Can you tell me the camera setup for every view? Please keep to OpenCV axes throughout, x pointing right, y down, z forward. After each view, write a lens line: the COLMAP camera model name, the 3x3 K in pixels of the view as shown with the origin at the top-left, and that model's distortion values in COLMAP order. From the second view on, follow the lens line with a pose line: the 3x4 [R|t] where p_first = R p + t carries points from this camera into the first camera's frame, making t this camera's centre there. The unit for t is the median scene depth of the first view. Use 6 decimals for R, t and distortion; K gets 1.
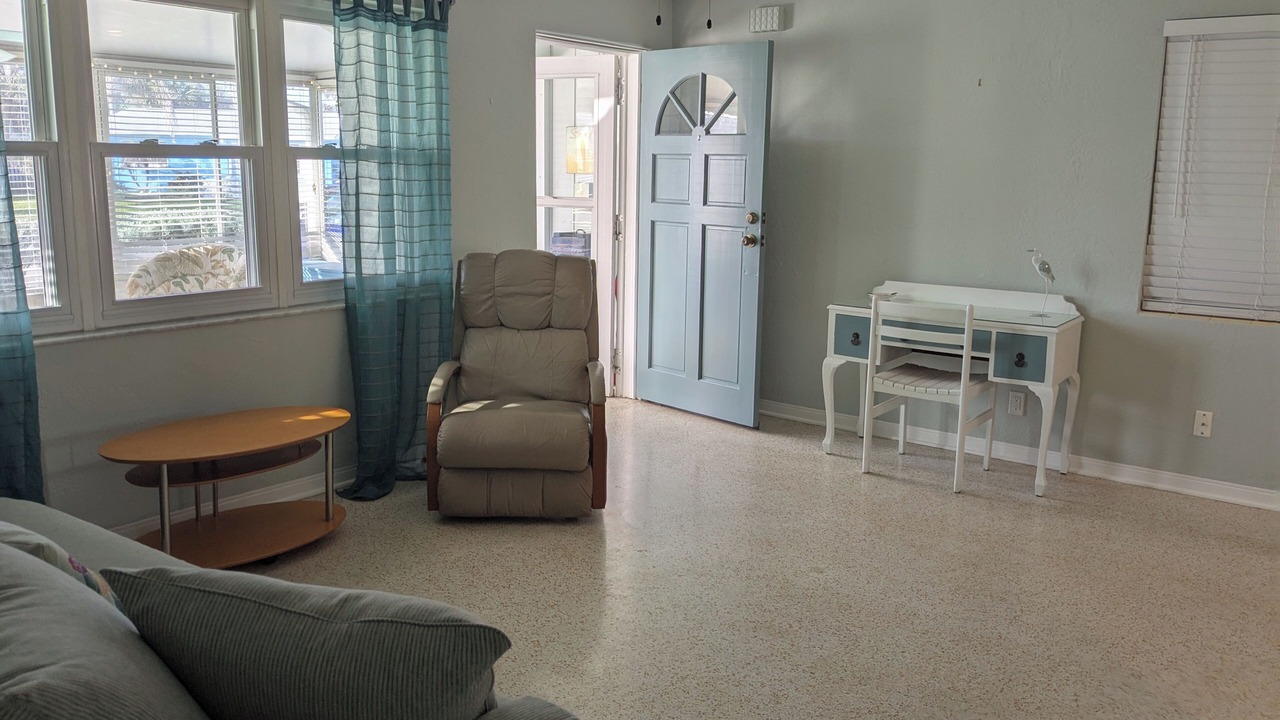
lens RADIAL K [[1006.6, 0, 629.0], [0, 1006.6, 329.2], [0, 0, 1]] dist [0.033937, -0.052091]
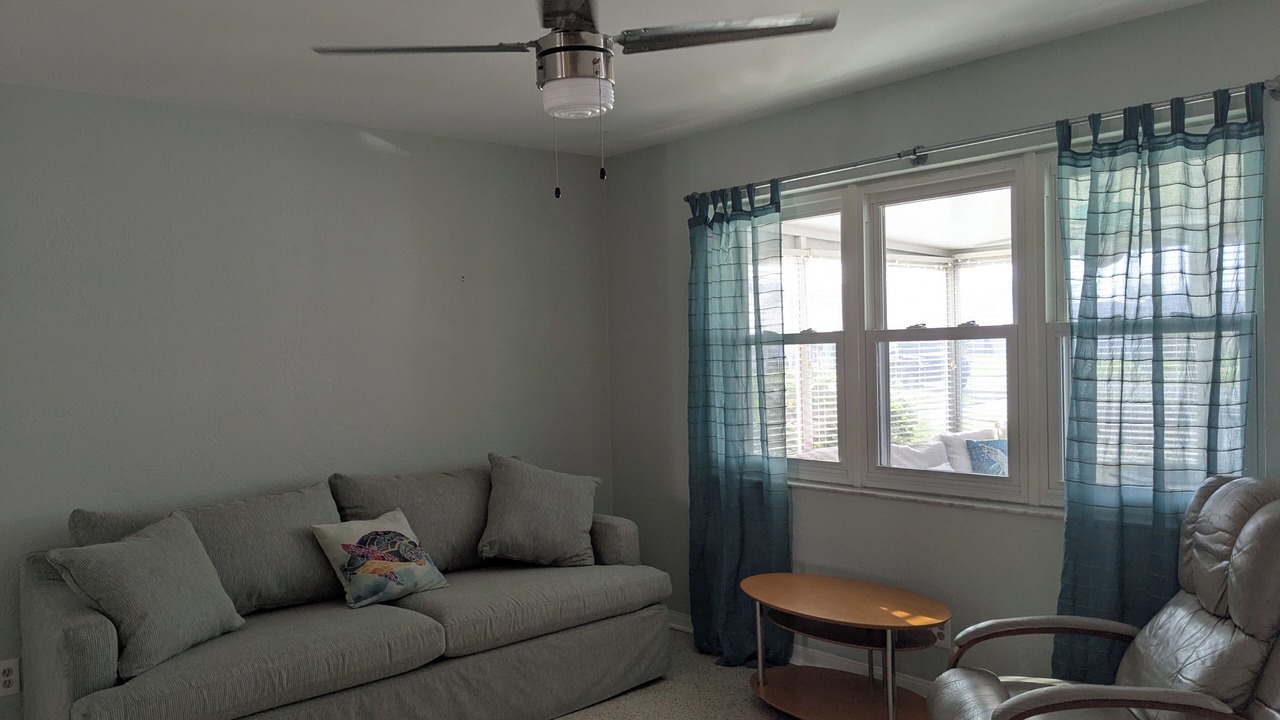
lens RADIAL K [[1006.6, 0, 627.8], [0, 1006.6, 362.2], [0, 0, 1]] dist [0.033937, -0.052091]
pose [[-0.209213, 0.005392, -0.977855, 0.620997], [-0.133501, 0.990464, 0.034024, -0.134528], [0.968714, 0.137663, -0.206498, 0.876899]]
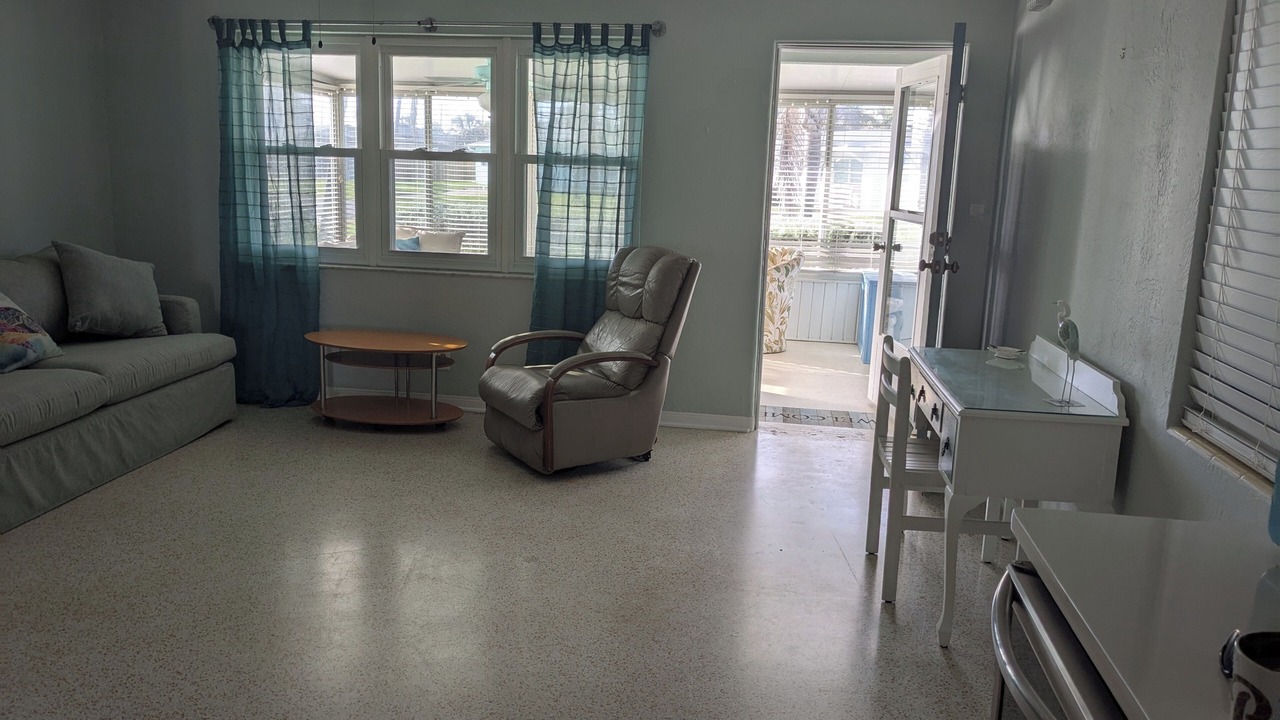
lens RADIAL K [[1006.6, 0, 639.0], [0, 1006.6, 365.0], [0, 0, 1]] dist [0.033937, -0.052091]
pose [[0.500243, 0.168950, -0.849242, 0.978606], [-0.166202, 0.981278, 0.097316, -0.065899], [0.849785, 0.092463, 0.518957, 0.493728]]
